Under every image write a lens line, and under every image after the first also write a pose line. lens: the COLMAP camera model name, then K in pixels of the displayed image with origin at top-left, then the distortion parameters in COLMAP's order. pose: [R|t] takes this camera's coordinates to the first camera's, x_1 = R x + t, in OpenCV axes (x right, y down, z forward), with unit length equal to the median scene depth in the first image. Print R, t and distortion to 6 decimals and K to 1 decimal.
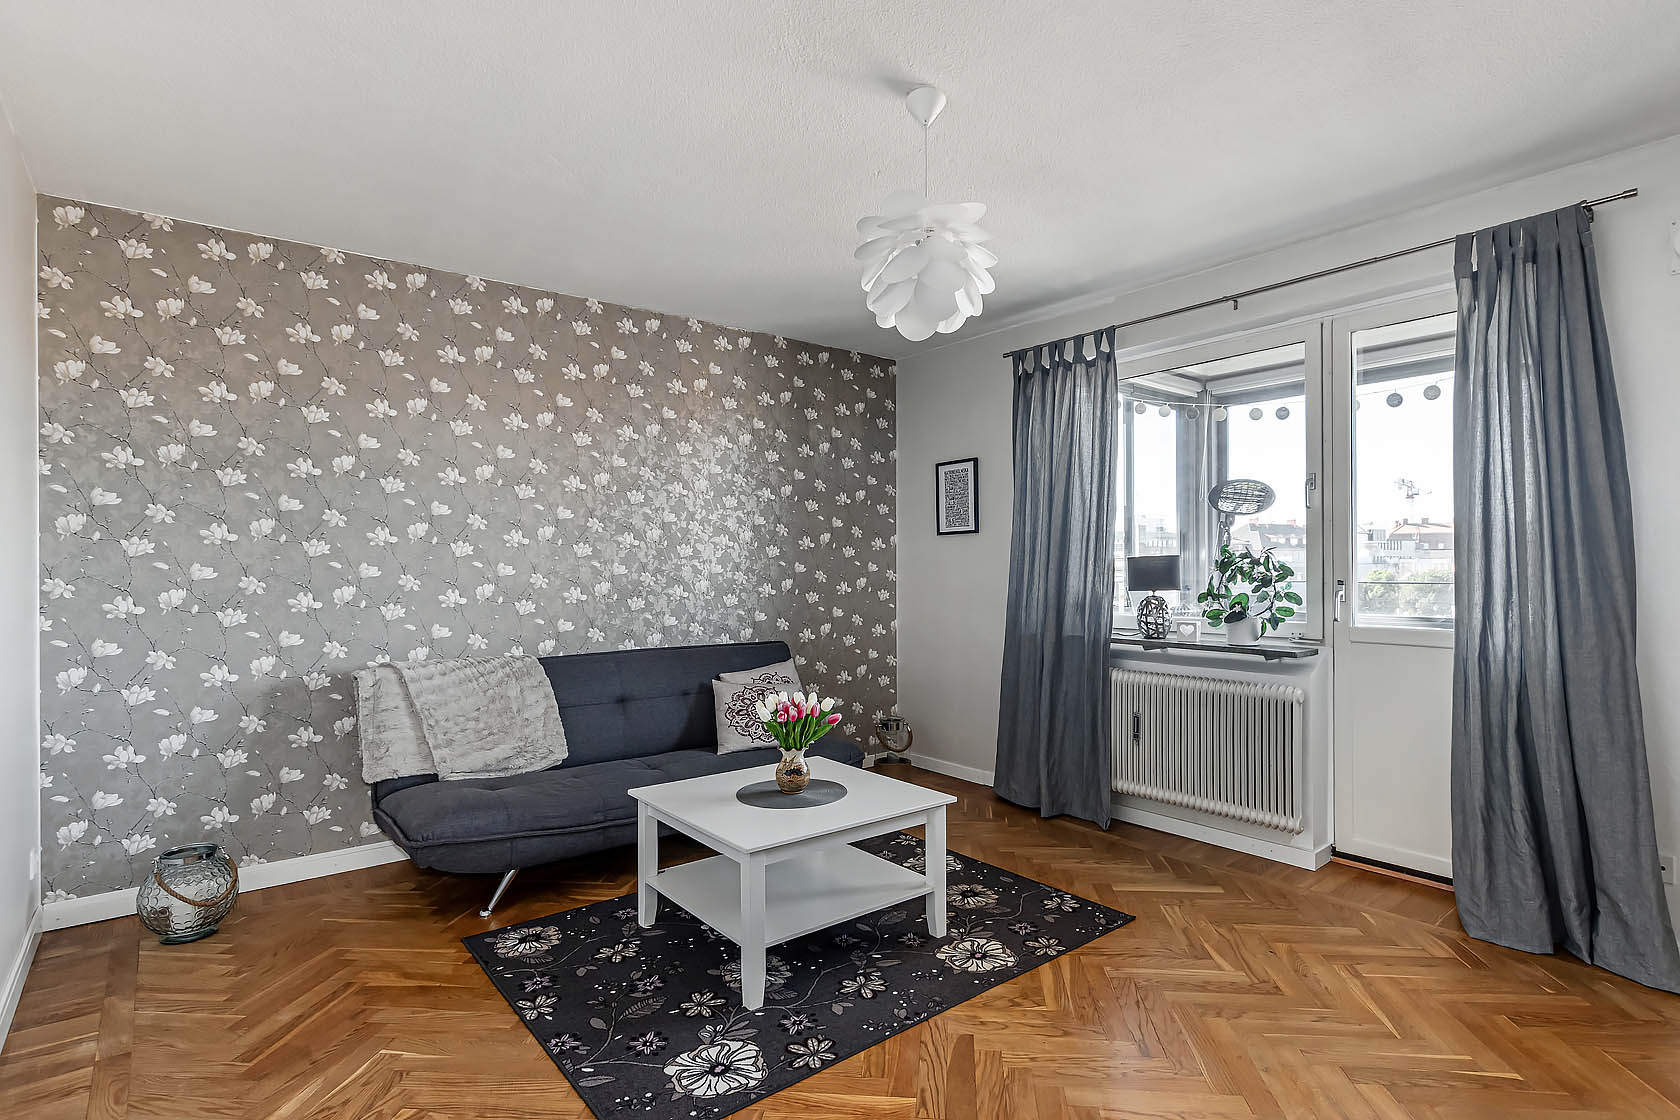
lens RADIAL K [[876.2, 0, 843.6], [0, 876.2, 558.9], [0, 0, 1]] dist [0.030321, -0.022962]
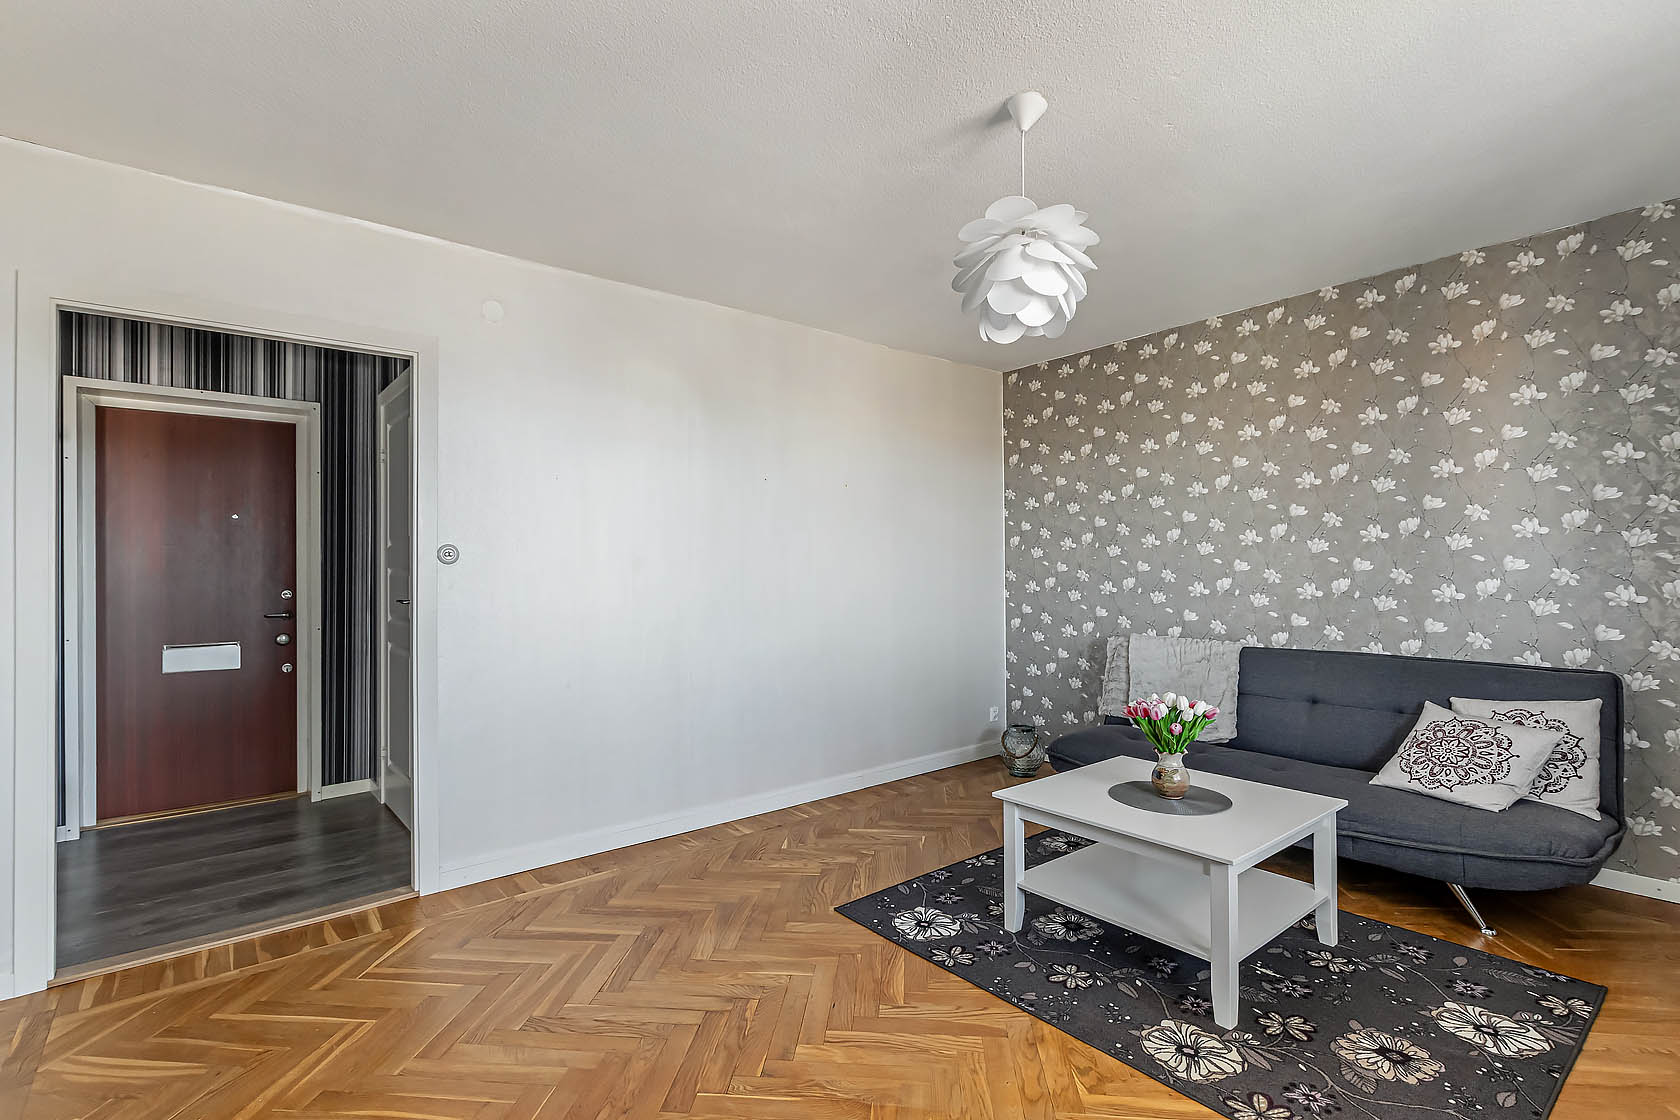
lens RADIAL K [[782.1, 0, 835.7], [0, 782.1, 561.9], [0, 0, 1]] dist [-0.040510, 0.015430]
pose [[-0.022058, -0.001980, -0.999755, 0.669236], [0.017766, 0.999839, -0.002372, 0.000648], [0.999599, -0.017814, -0.022019, 0.546757]]
